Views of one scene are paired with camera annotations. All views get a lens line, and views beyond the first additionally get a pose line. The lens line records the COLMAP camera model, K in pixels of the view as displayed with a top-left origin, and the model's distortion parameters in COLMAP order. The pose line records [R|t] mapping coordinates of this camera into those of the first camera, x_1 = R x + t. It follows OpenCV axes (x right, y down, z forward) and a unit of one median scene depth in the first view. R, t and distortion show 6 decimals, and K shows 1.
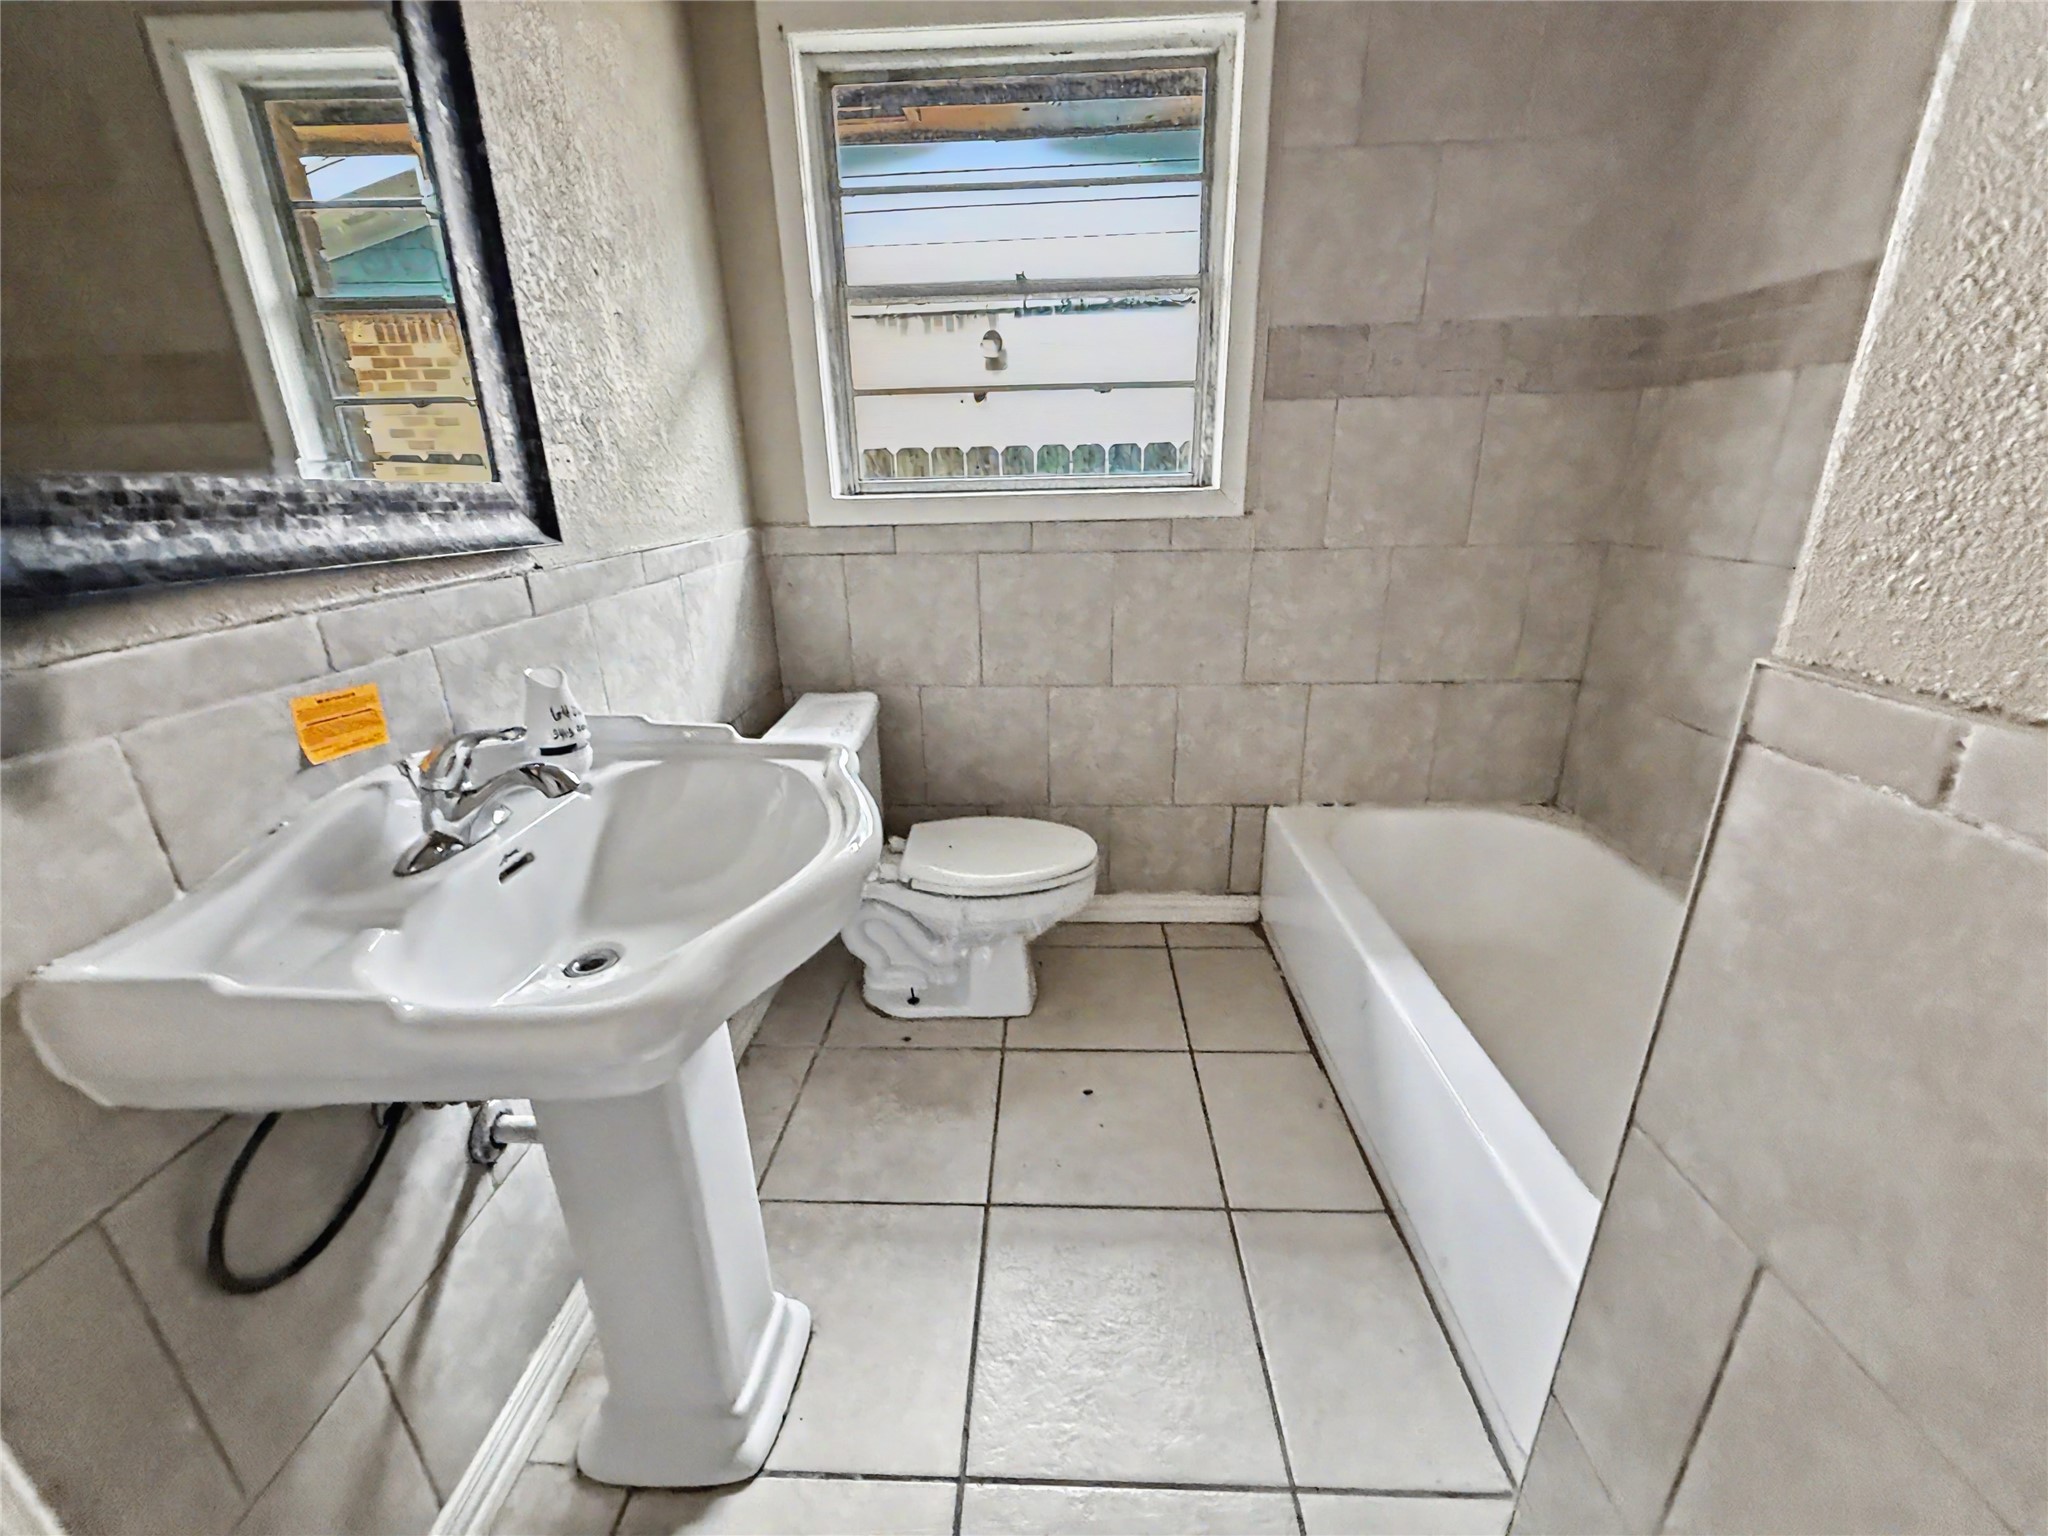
lens RADIAL K [[814.7, 0, 1019.7], [0, 814.7, 762.6], [0, 0, 1]] dist [-0.001131, 0.000092]
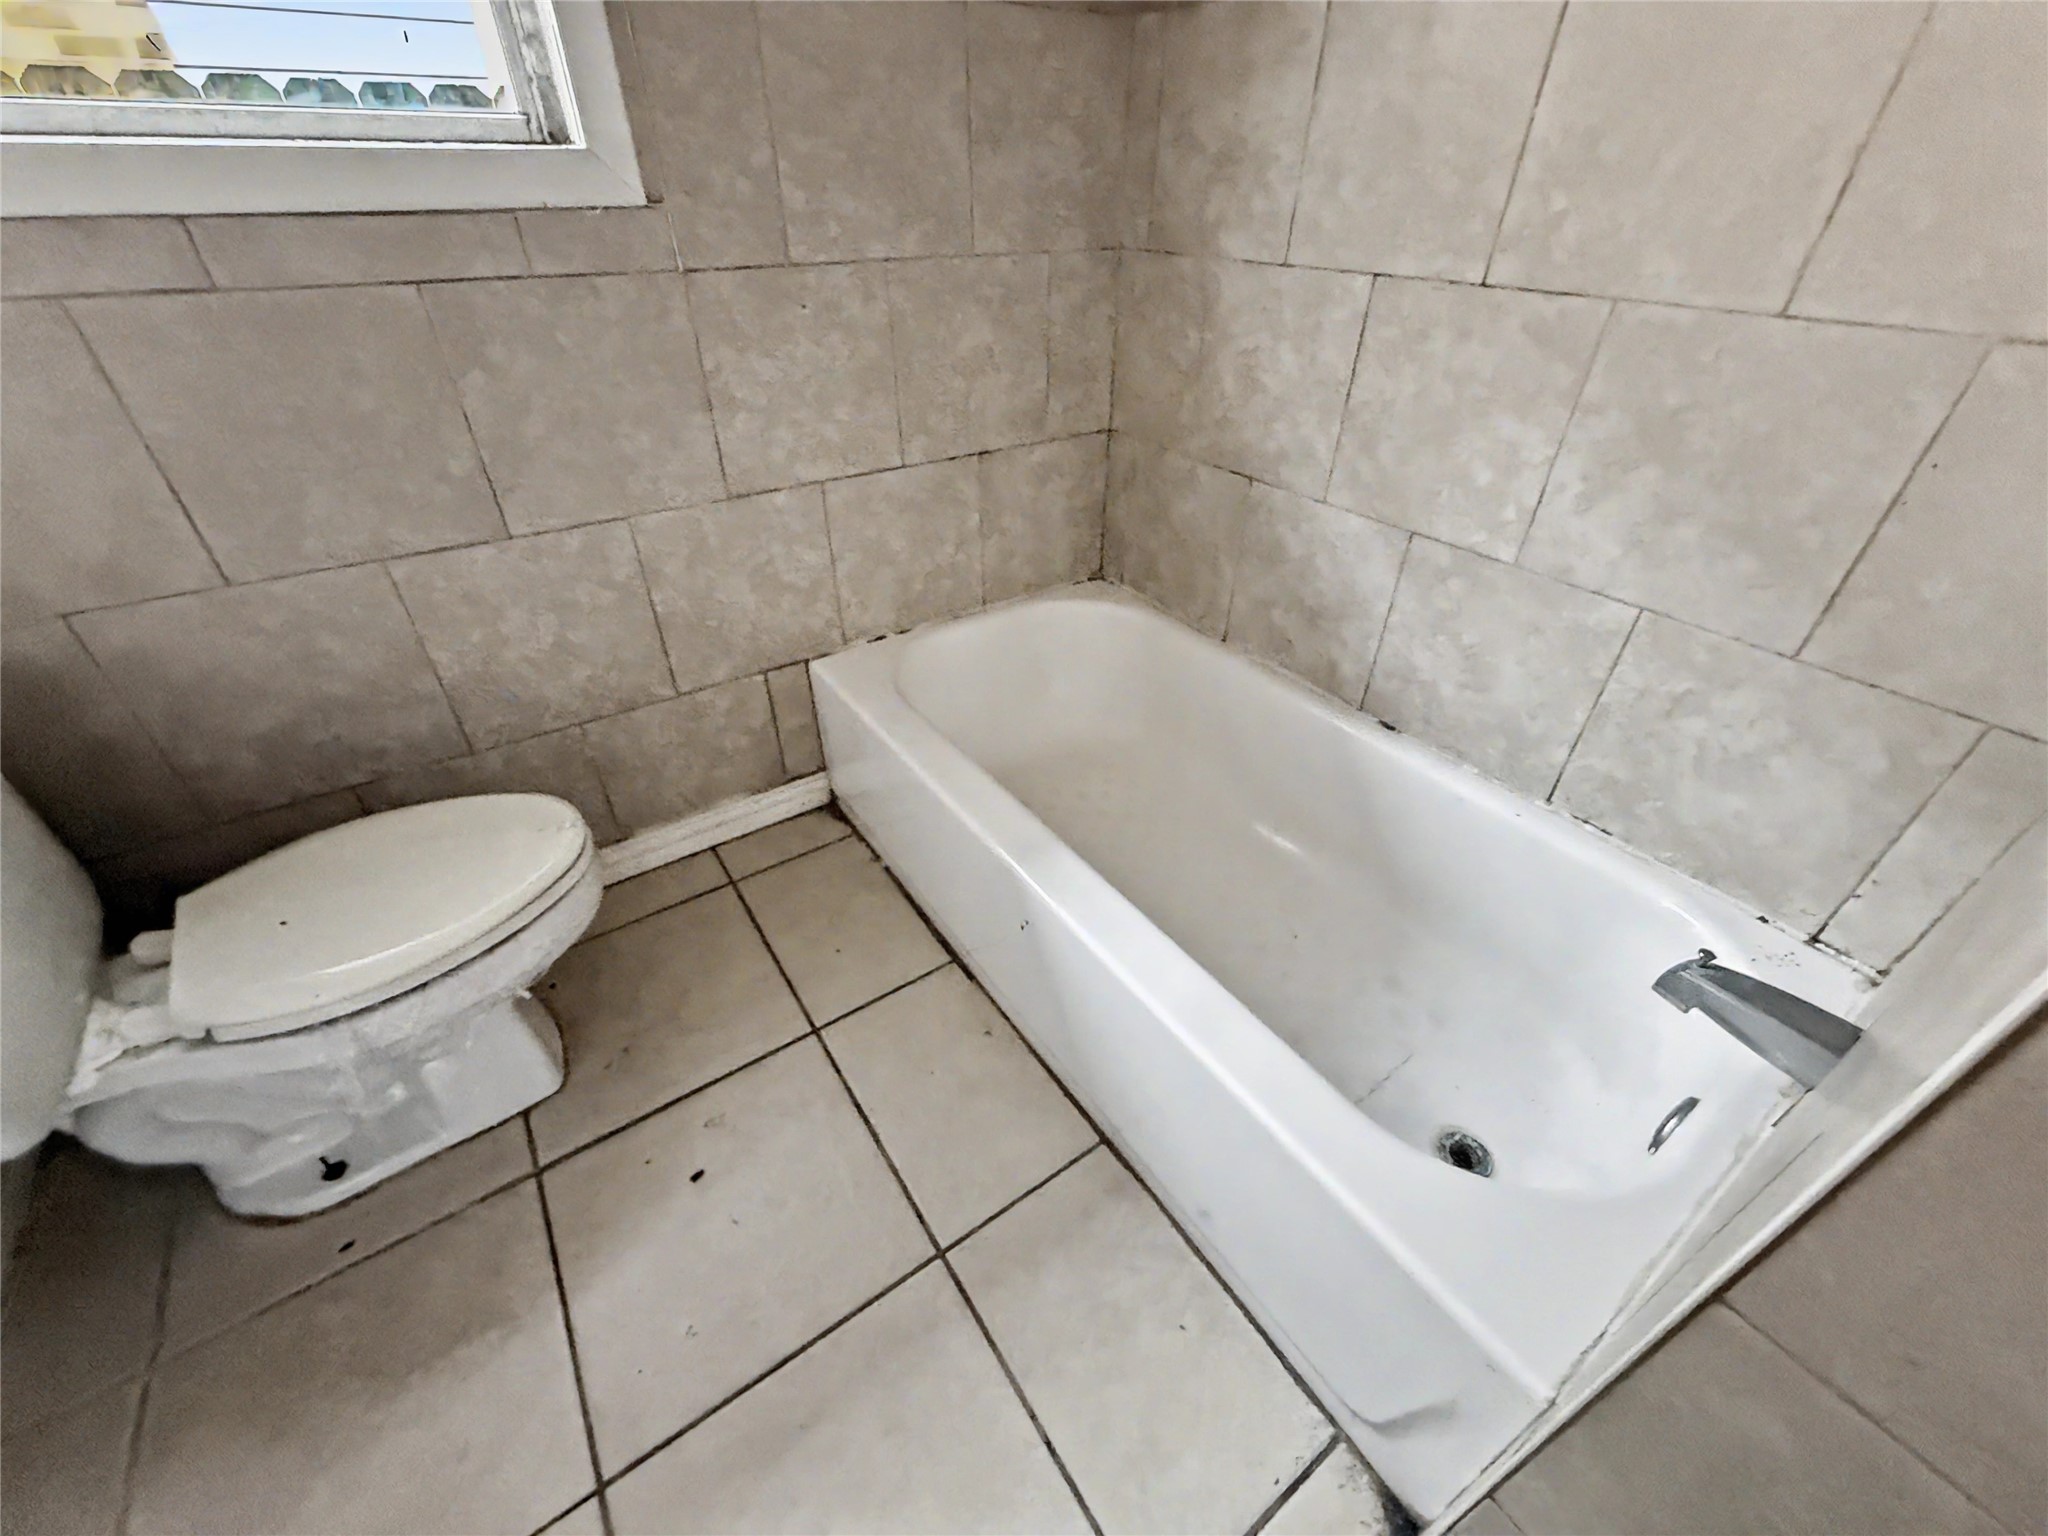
lens RADIAL K [[814.7, 0, 1019.7], [0, 814.7, 762.6], [0, 0, 1]] dist [-0.001131, 0.000092]
pose [[0.799109, -0.330960, 0.501887, 0.059427], [0.180094, 0.928273, 0.325385, -0.070309], [-0.573578, -0.169631, 0.801395, 0.297102]]
